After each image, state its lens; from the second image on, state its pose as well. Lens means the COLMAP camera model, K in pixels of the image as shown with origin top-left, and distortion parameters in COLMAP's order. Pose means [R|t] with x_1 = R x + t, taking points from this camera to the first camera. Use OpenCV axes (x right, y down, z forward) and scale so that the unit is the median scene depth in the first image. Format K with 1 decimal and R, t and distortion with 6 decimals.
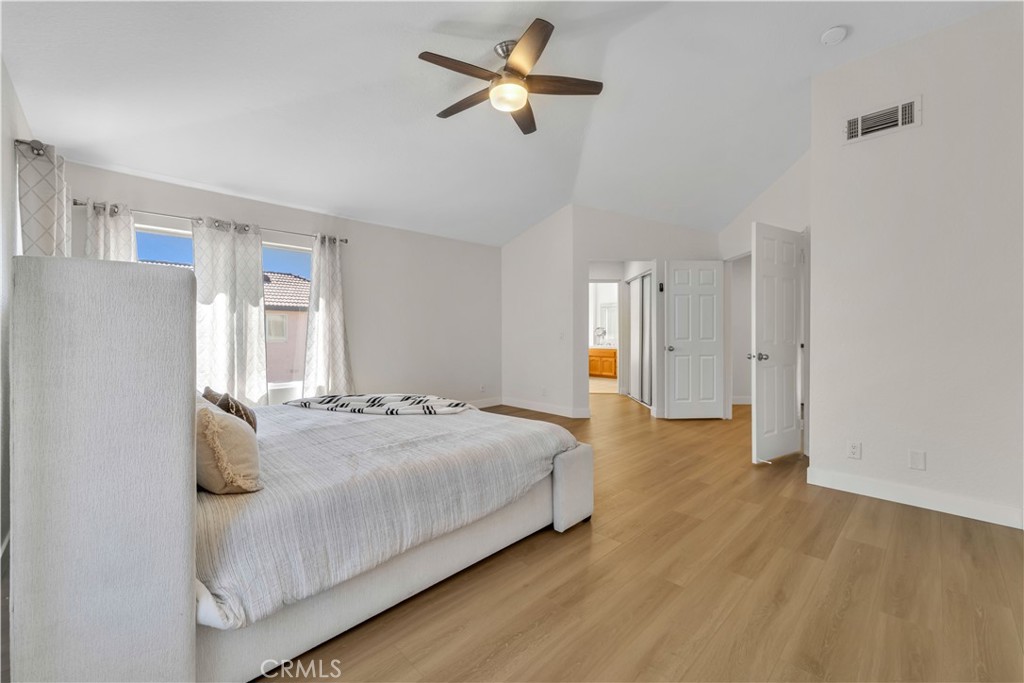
lens RADIAL K [[414.1, 0, 514.0], [0, 414.1, 336.4], [0, 0, 1]] dist [0.008002, -0.001440]
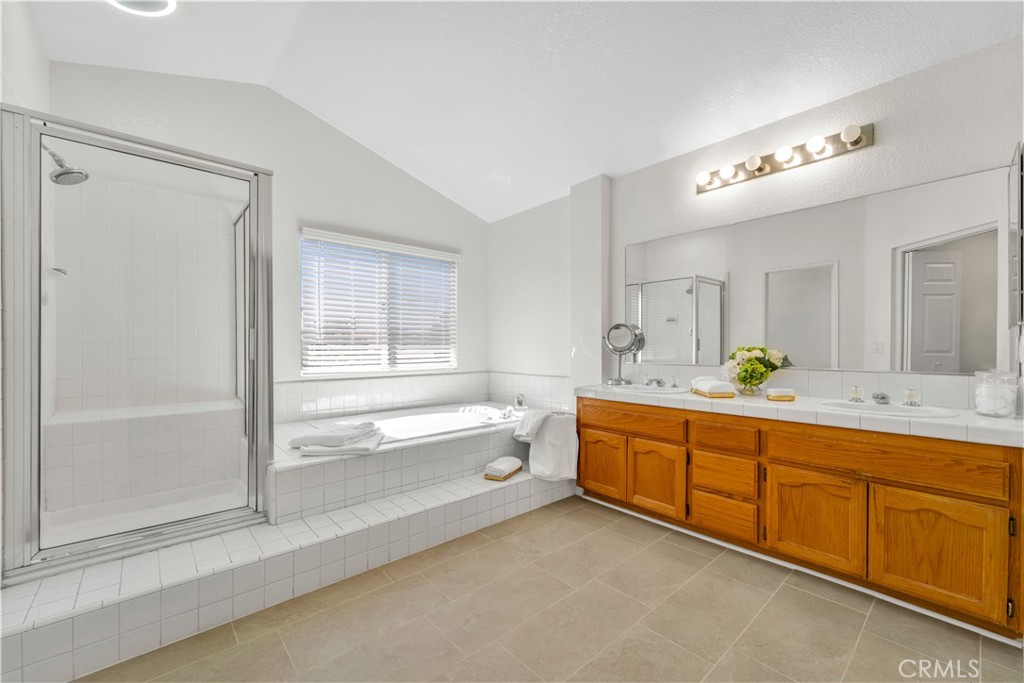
lens RADIAL K [[414.1, 0, 515.3], [0, 414.1, 349.6], [0, 0, 1]] dist [0.008002, -0.001440]
pose [[0.998782, -0.002270, -0.049291, 0.151792], [0.002505, 0.999986, 0.004706, -0.004916], [0.049279, -0.004824, 0.998773, 0.733403]]
